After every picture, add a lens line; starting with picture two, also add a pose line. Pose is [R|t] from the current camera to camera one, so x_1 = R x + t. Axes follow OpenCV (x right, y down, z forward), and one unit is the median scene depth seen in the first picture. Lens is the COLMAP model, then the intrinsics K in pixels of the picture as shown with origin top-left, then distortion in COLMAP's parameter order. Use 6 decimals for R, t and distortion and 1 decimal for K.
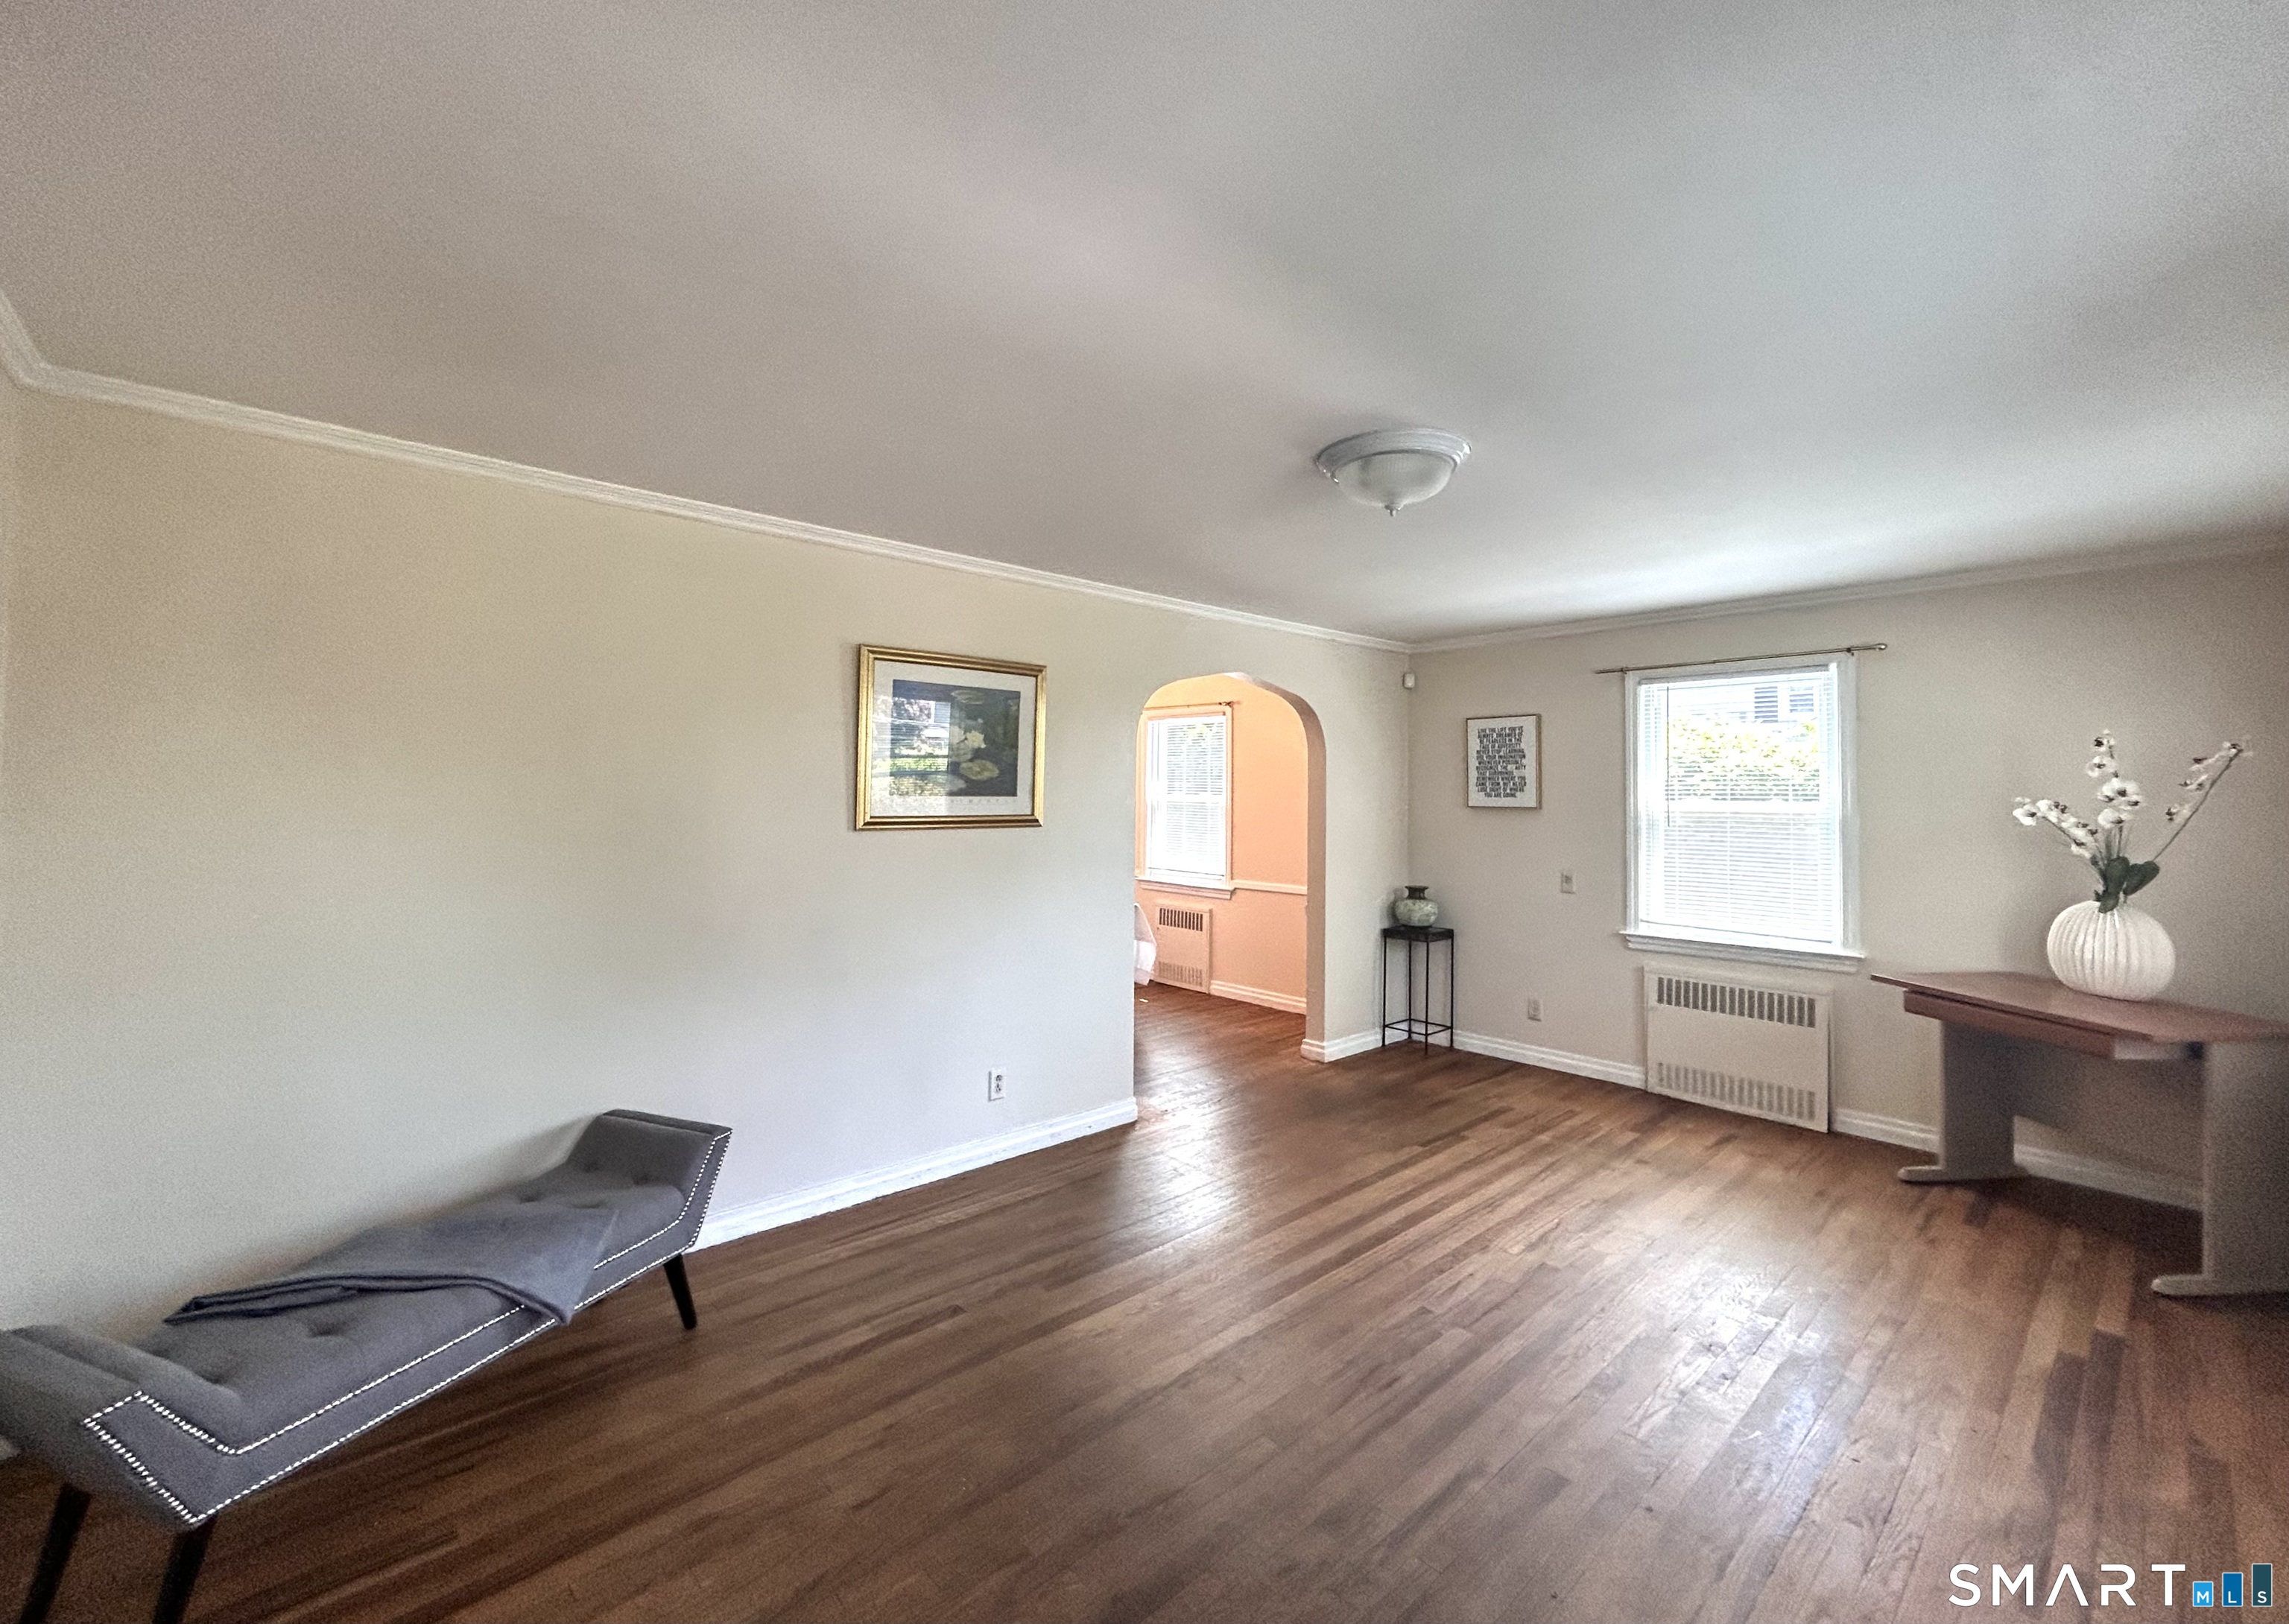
lens RADIAL K [[948.0, 0, 1144.5], [0, 948.0, 812.0], [0, 0, 1]] dist [0.000740, 0.000054]
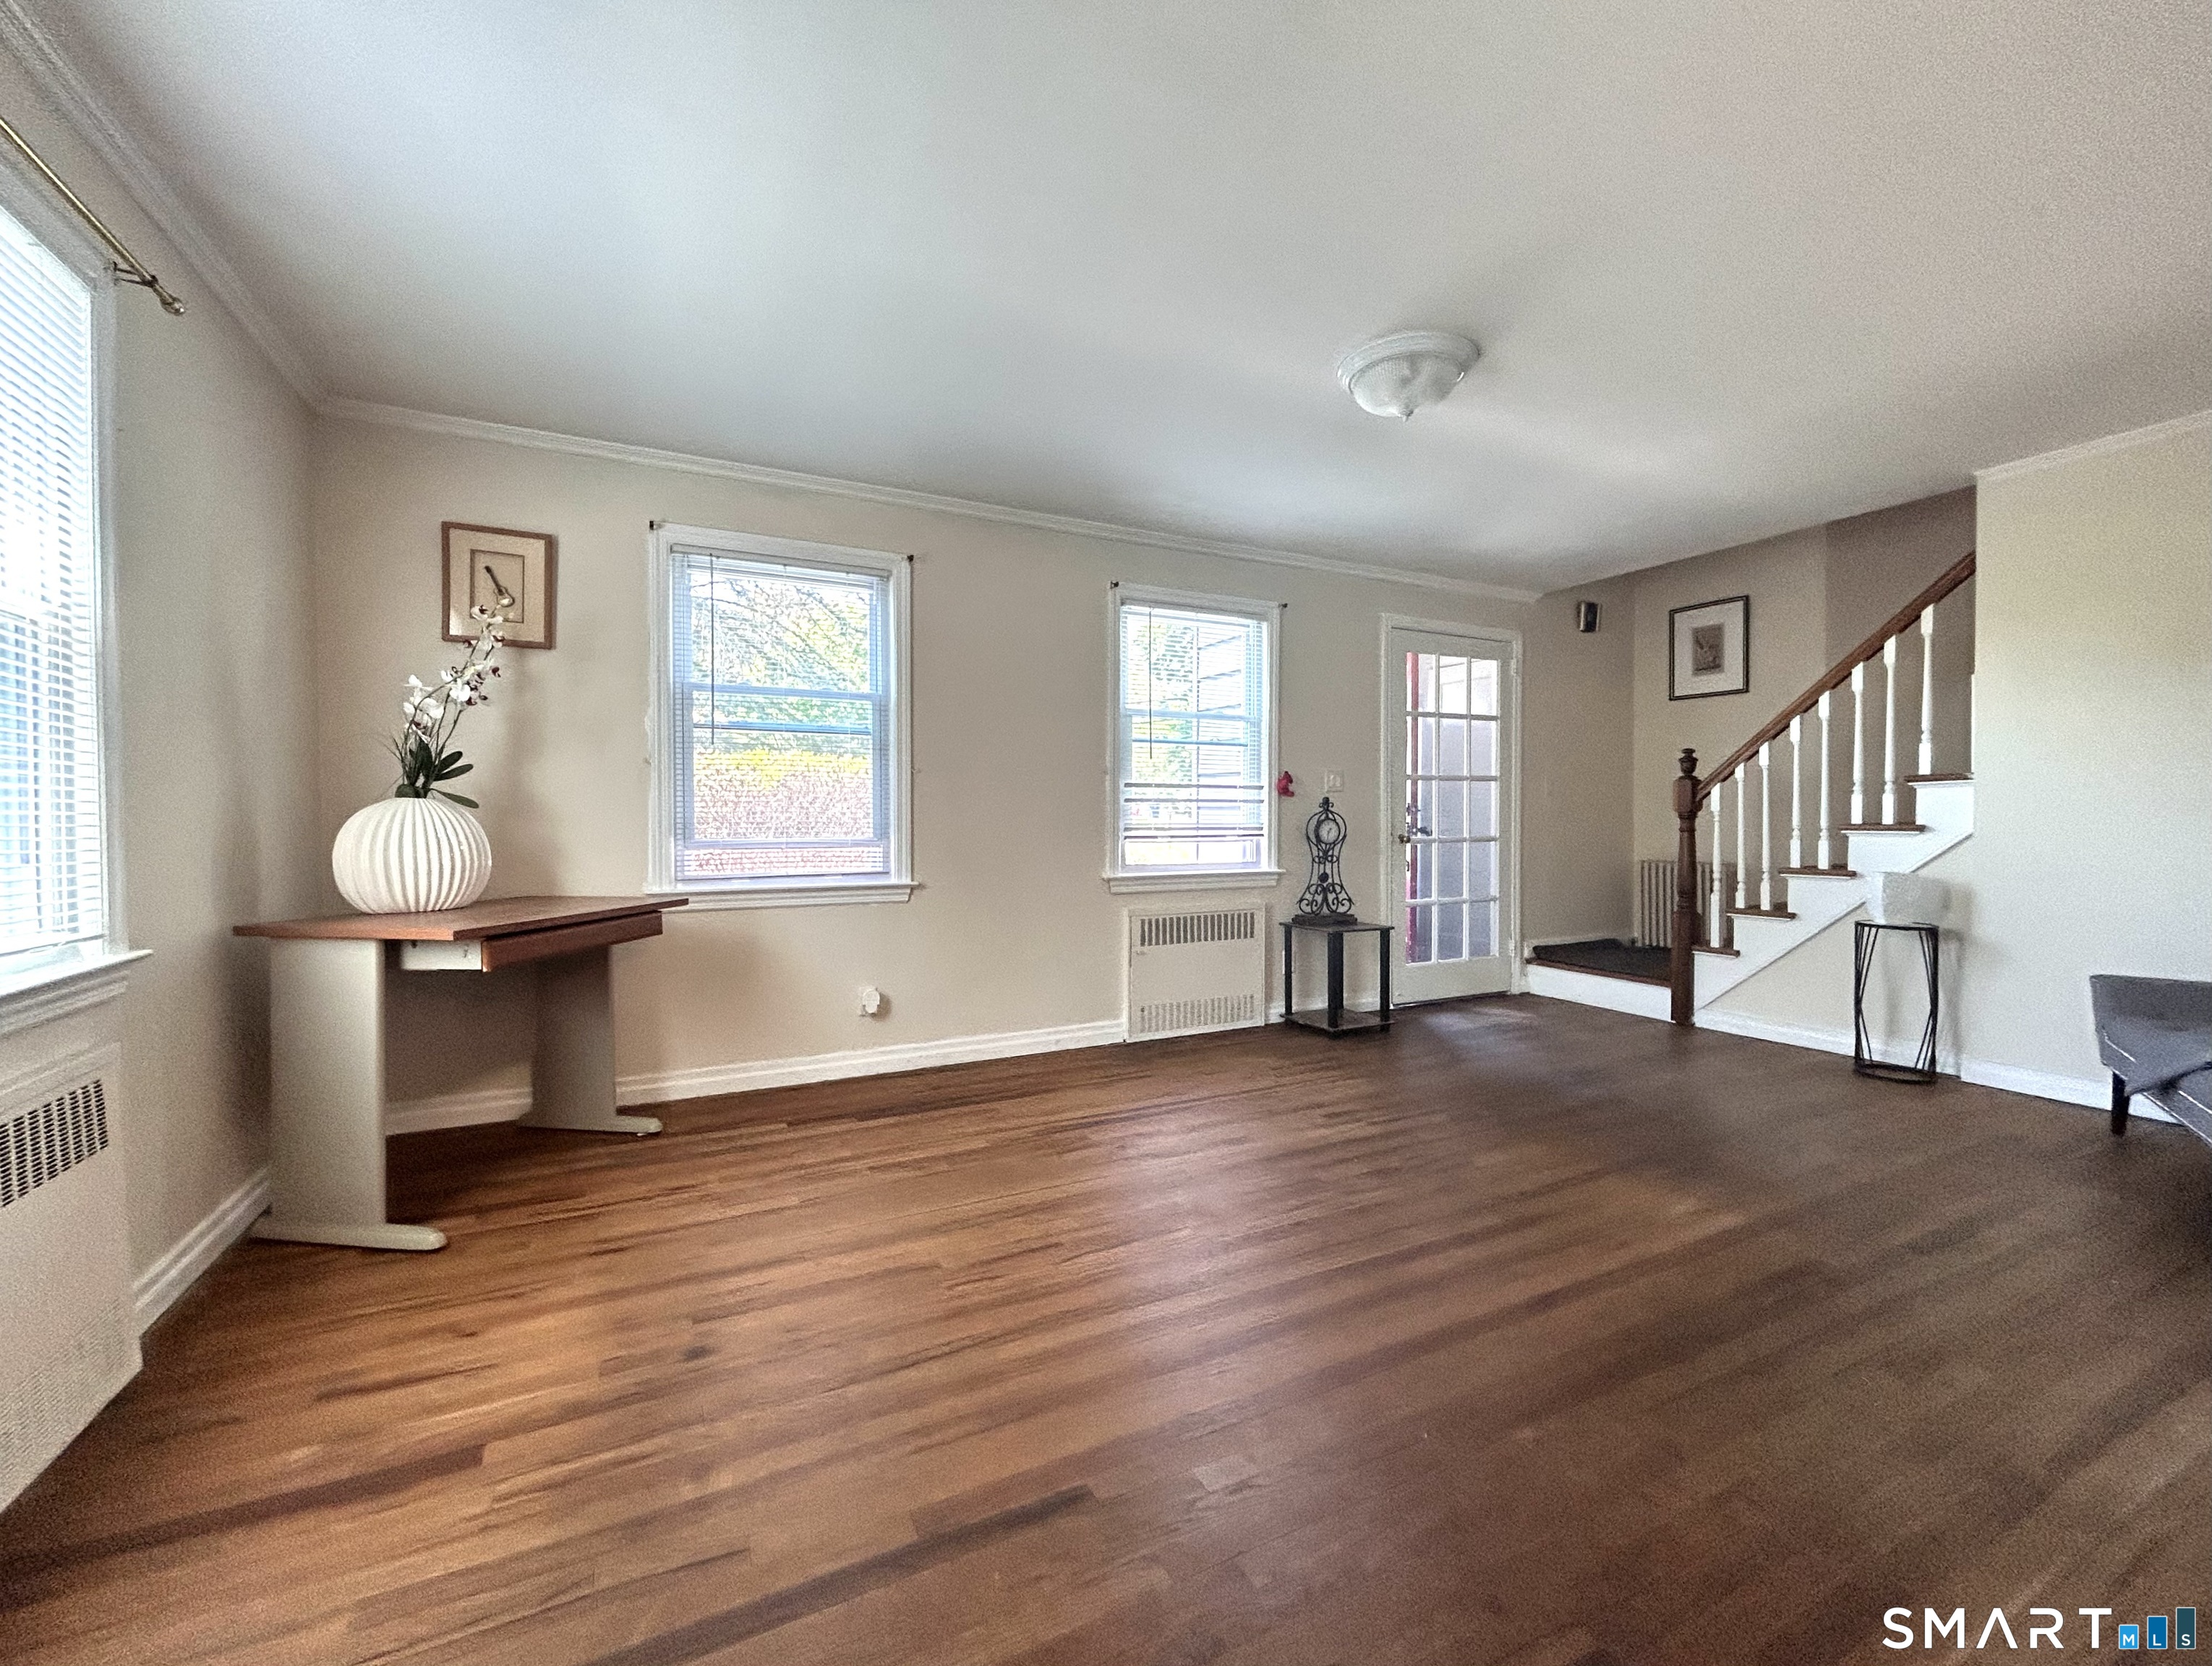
lens RADIAL K [[905.2, 0, 1105.7], [0, 905.2, 835.9], [0, 0, 1]] dist [-0.000605, -0.000020]
pose [[-0.963673, -0.012195, 0.266805, 0.264292], [-0.004337, 0.999540, 0.030022, 0.117712], [-0.267048, 0.027774, -0.963283, 1.789573]]
